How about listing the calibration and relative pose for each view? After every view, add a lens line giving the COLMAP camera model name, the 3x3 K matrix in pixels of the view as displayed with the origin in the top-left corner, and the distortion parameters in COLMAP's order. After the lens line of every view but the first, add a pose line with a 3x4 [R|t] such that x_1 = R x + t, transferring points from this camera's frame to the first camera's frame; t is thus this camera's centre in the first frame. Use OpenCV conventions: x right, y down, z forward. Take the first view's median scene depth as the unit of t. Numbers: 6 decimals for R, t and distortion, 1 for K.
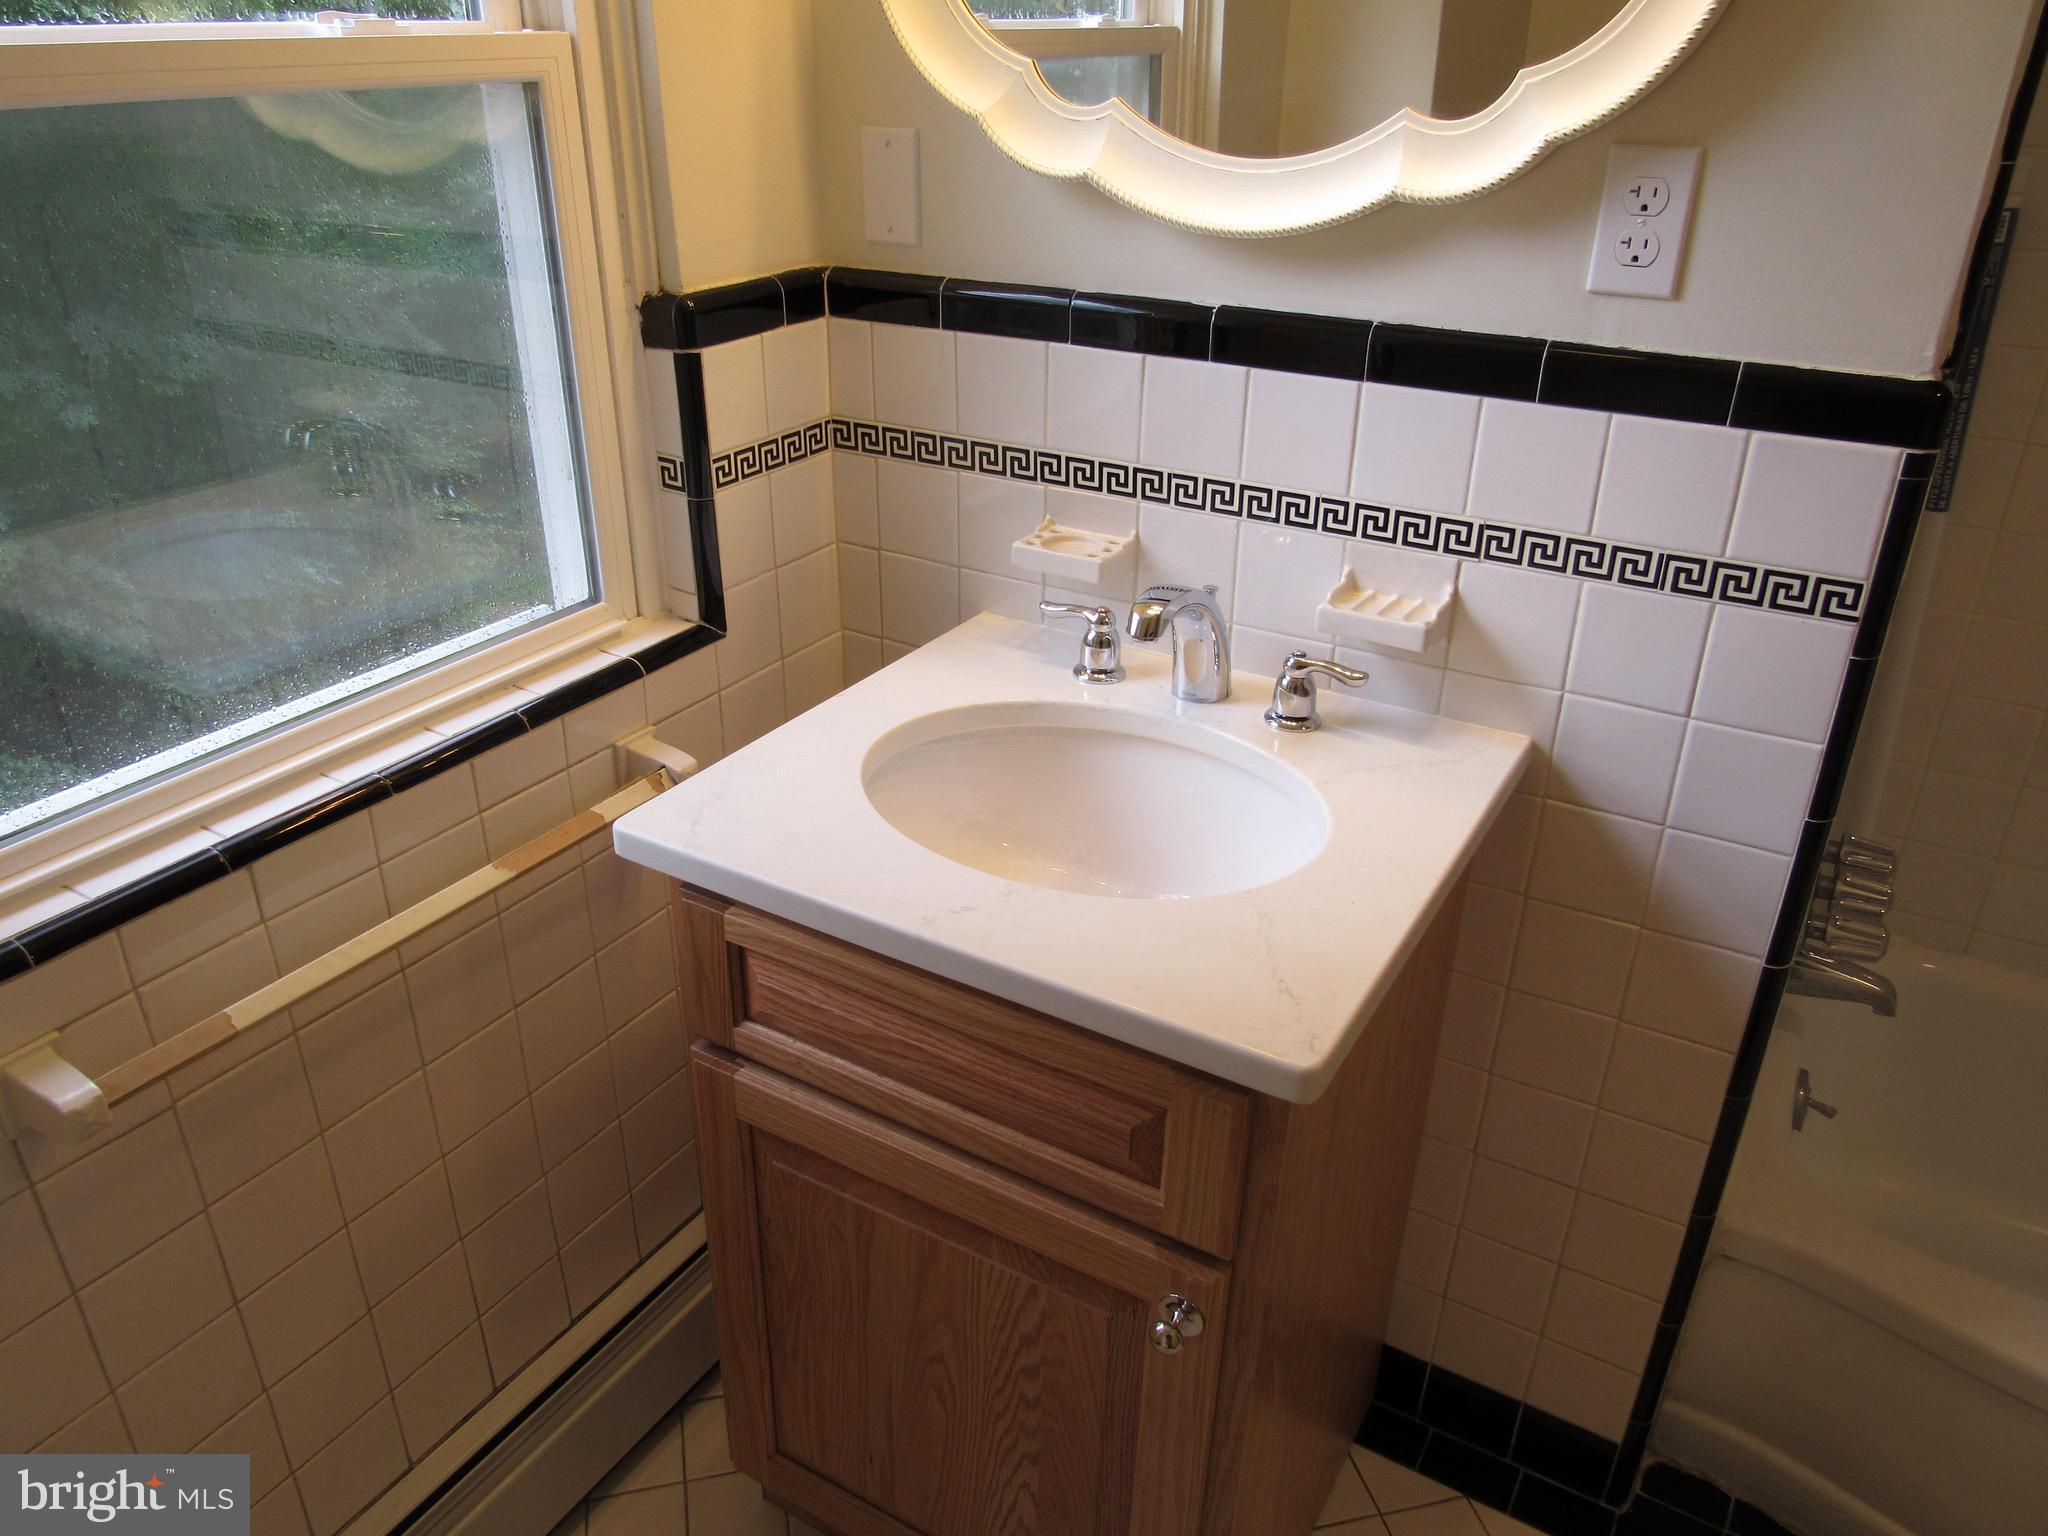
lens RADIAL K [[1510.4, 0, 1024.0], [0, 1510.4, 768.0], [0, 0, 1]] dist [0.001632, 0.002475]
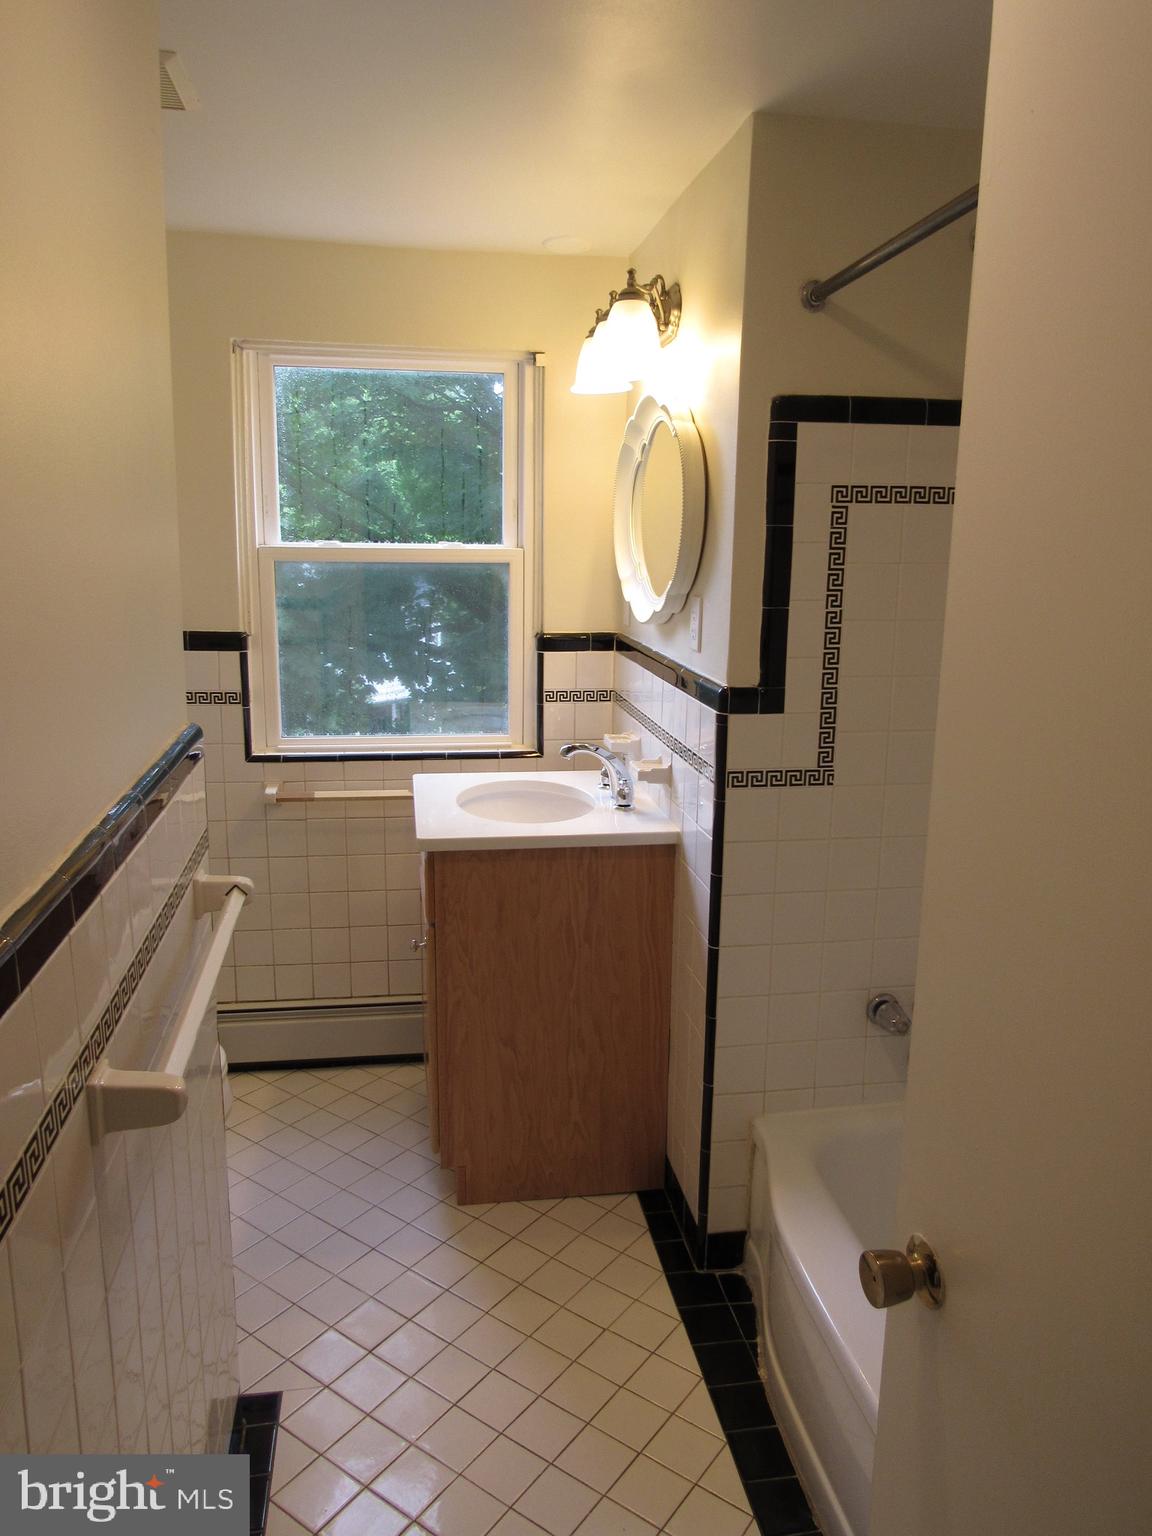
lens RADIAL K [[1132.8, 0, 576.0], [0, 1132.8, 768.0], [0, 0, 1]] dist [0.001632, 0.002475]
pose [[0.632856, 0.161815, -0.757172, 1.649194], [-0.352756, 0.930786, -0.095921, 0.123534], [0.689243, 0.327801, 0.646135, -0.302927]]
